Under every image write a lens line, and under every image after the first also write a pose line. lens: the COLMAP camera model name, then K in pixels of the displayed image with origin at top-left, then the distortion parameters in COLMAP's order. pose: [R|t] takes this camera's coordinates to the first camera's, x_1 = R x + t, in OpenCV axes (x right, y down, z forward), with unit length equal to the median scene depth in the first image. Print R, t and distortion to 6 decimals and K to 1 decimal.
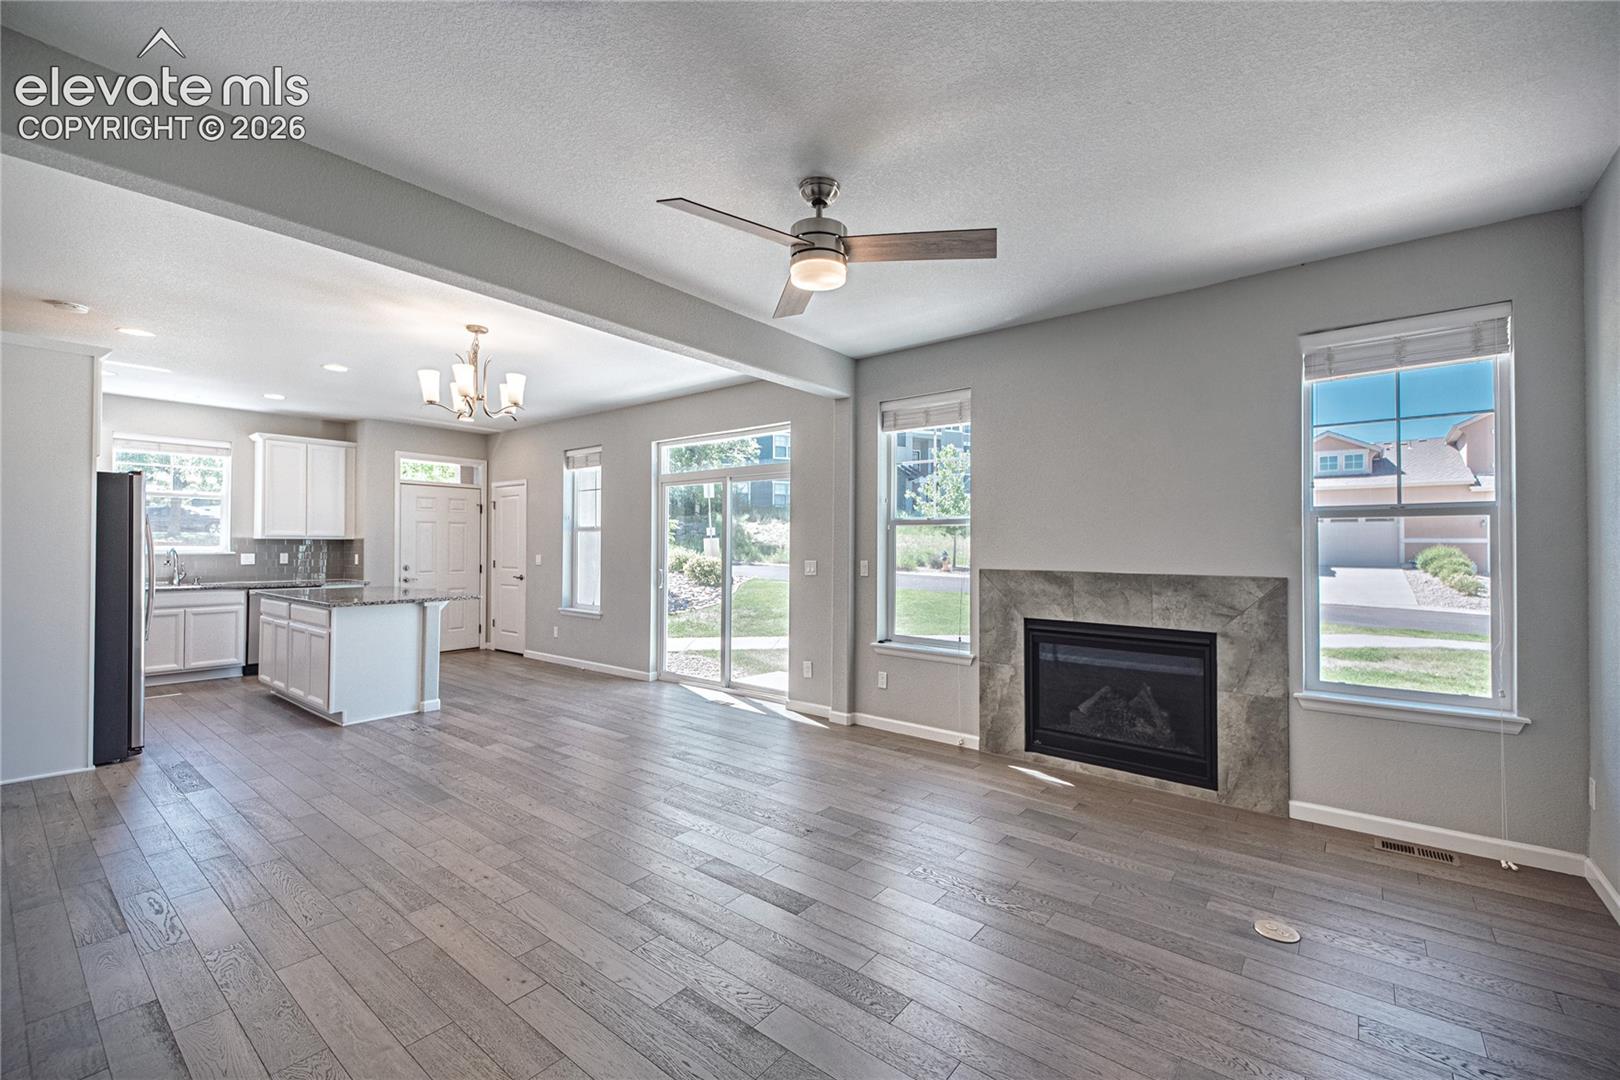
lens RADIAL K [[674.7, 0, 810.0], [0, 674.7, 540.0], [0, 0, 1]] dist [0.021810, -0.000151]
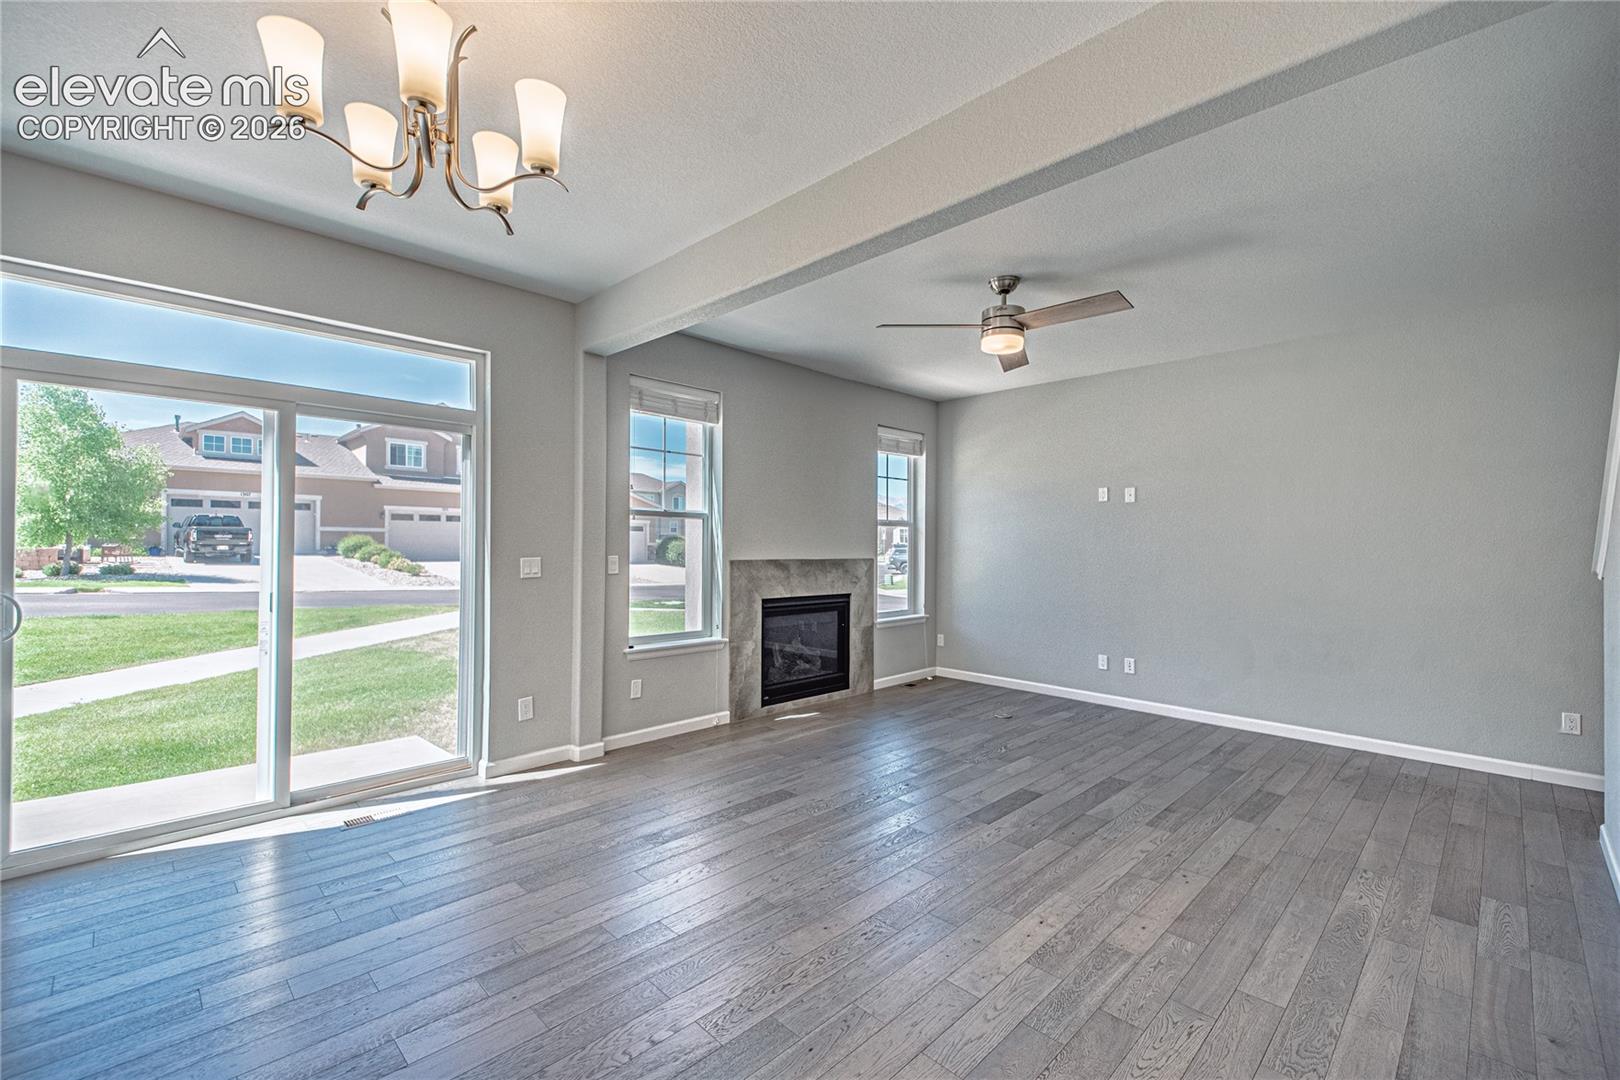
lens RADIAL K [[696.6, 0, 810.0], [0, 696.6, 540.0], [0, 0, 1]] dist [0.034537, 0.000117]
pose [[0.095083, -0.000998, 0.995469, -0.945587], [-0.018135, 0.999832, 0.002735, 0.004443], [-0.995304, -0.018312, 0.095049, 0.819577]]
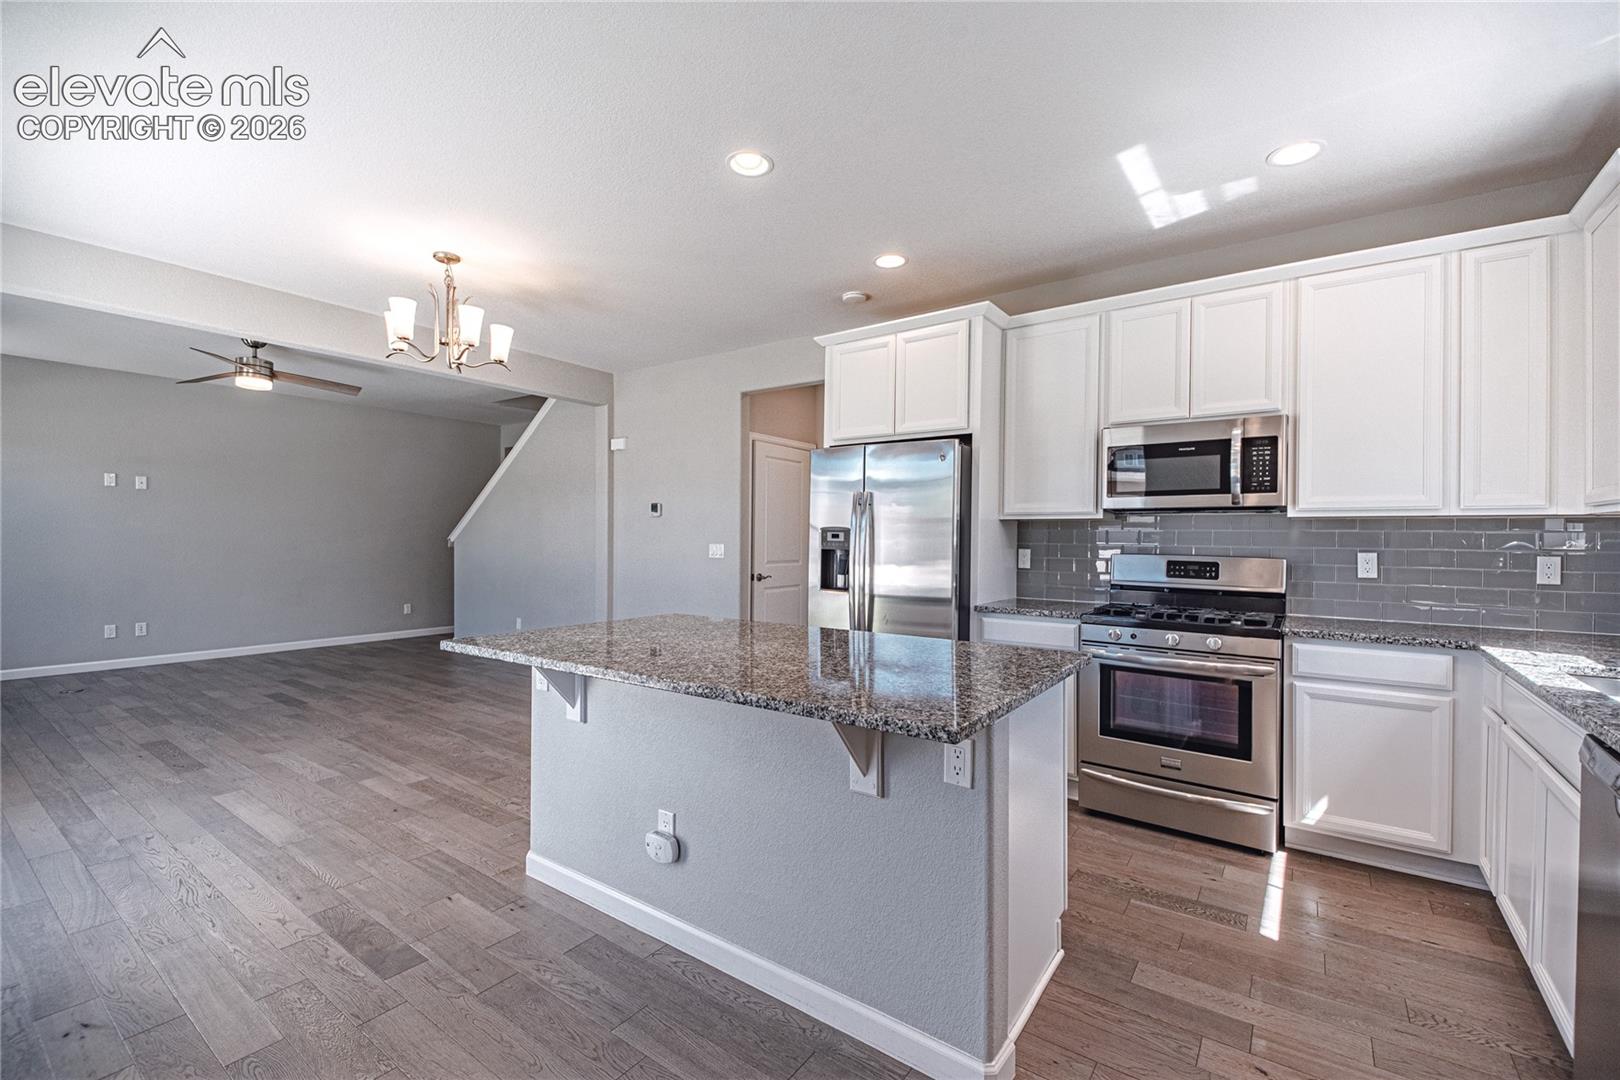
lens RADIAL K [[696.6, 0, 810.0], [0, 696.6, 540.0], [0, 0, 1]] dist [0.034537, 0.000117]
pose [[-0.998994, -0.009946, -0.043720, -0.975240], [-0.009968, 0.999950, 0.000289, 0.023608], [0.043715, 0.000724, -0.999044, 2.026300]]
